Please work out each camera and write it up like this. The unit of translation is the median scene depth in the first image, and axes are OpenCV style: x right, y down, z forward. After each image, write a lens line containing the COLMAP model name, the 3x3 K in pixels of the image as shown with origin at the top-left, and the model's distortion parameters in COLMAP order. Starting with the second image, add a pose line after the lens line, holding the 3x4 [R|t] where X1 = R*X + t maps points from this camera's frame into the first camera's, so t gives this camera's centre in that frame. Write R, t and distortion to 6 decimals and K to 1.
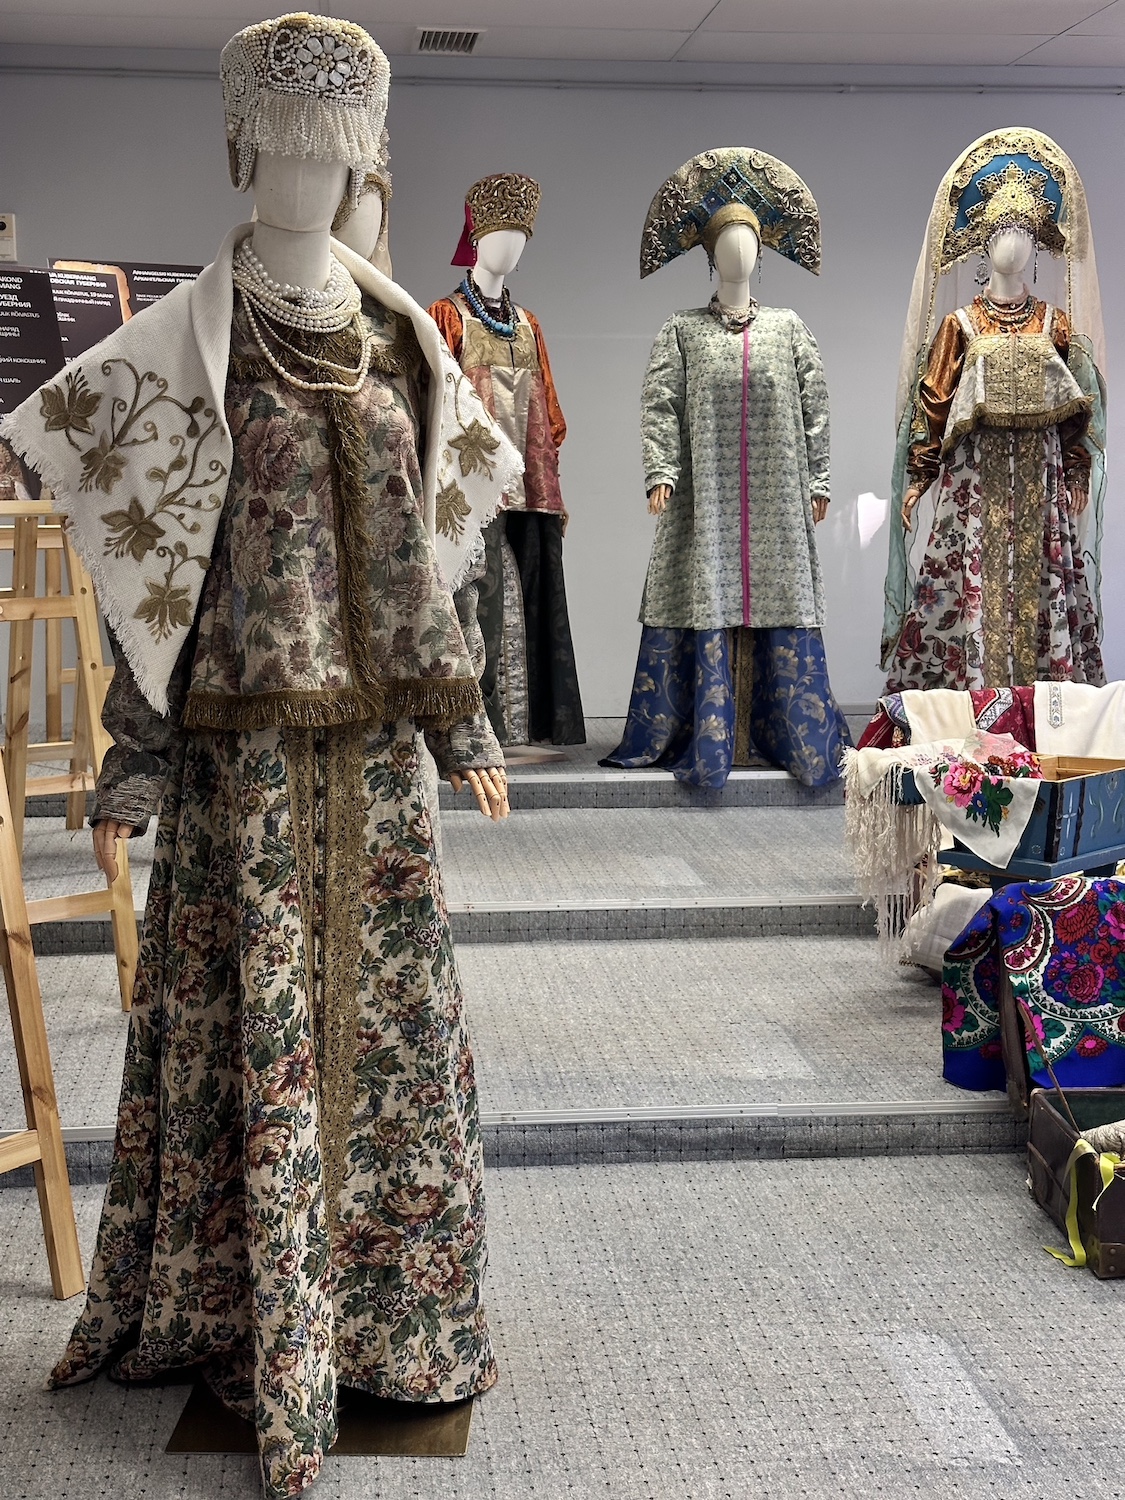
lens RADIAL K [[2156.8, 0, 552.9], [0, 2156.8, 766.0], [0, 0, 1]] dist [0.152712, 0.000000]
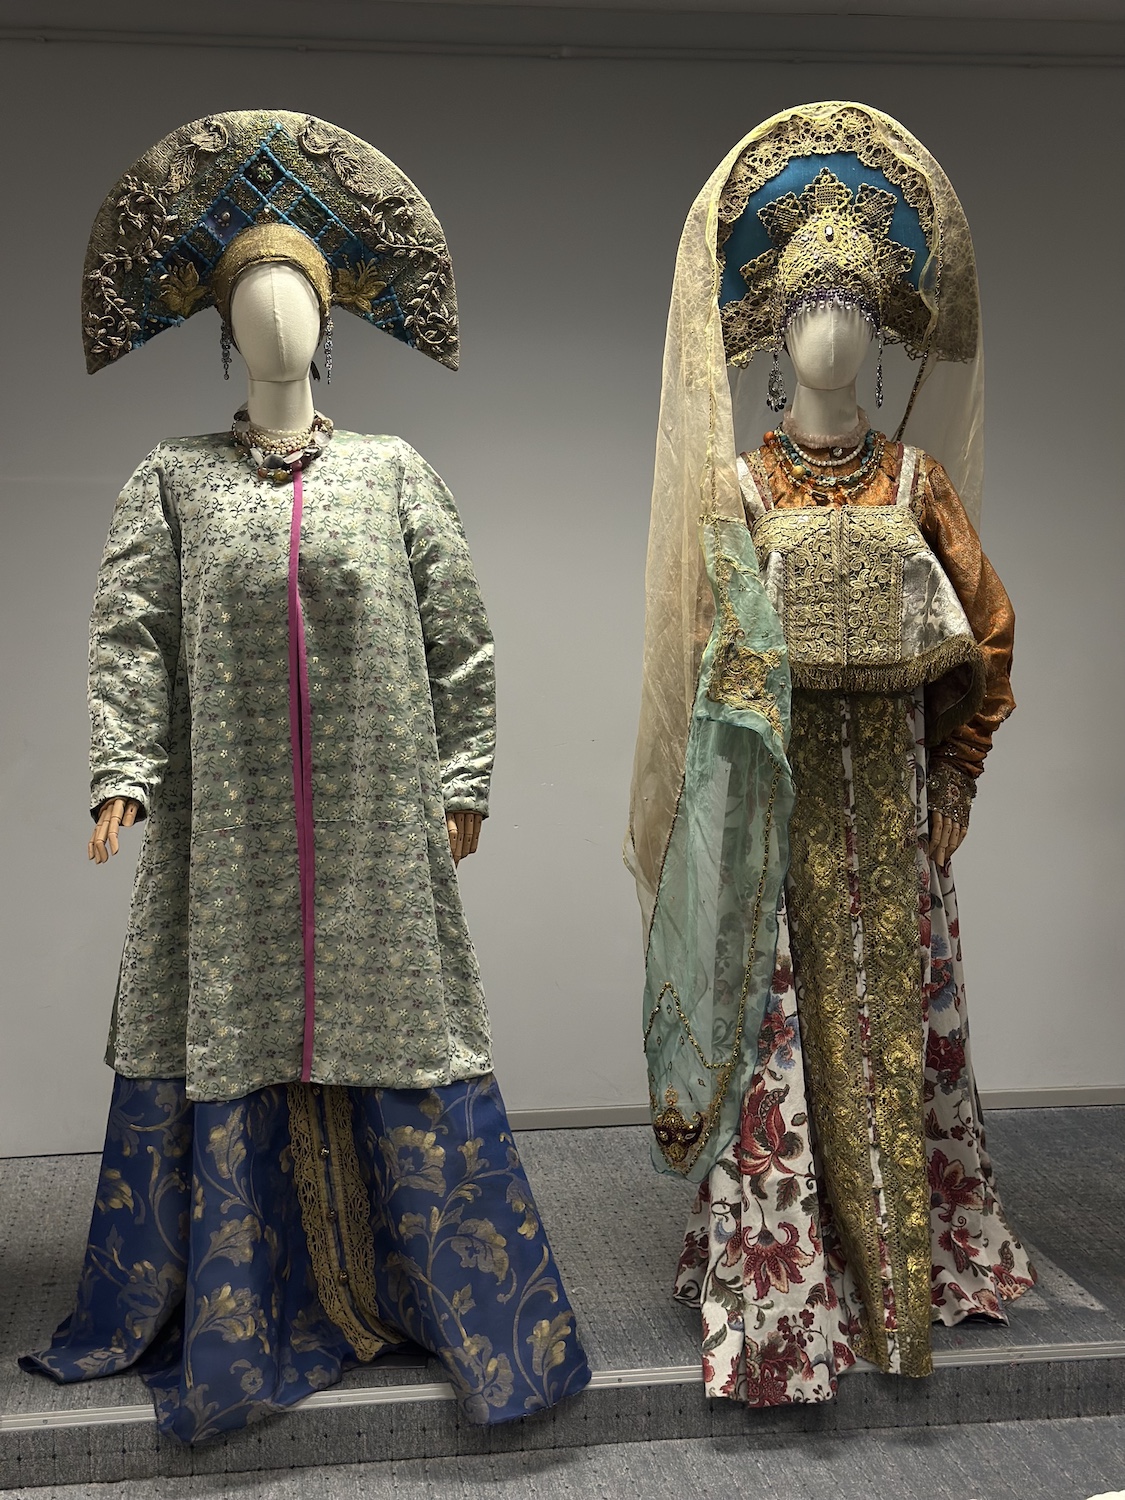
lens RADIAL K [[2156.8, 0, 566.4], [0, 2156.8, 754.4], [0, 0, 1]] dist [0.152712, 0.000000]
pose [[0.998764, -0.011671, 0.048318, 0.124765], [0.014492, 0.998185, -0.058458, -0.109662], [-0.047548, 0.059086, 0.997120, 0.516859]]
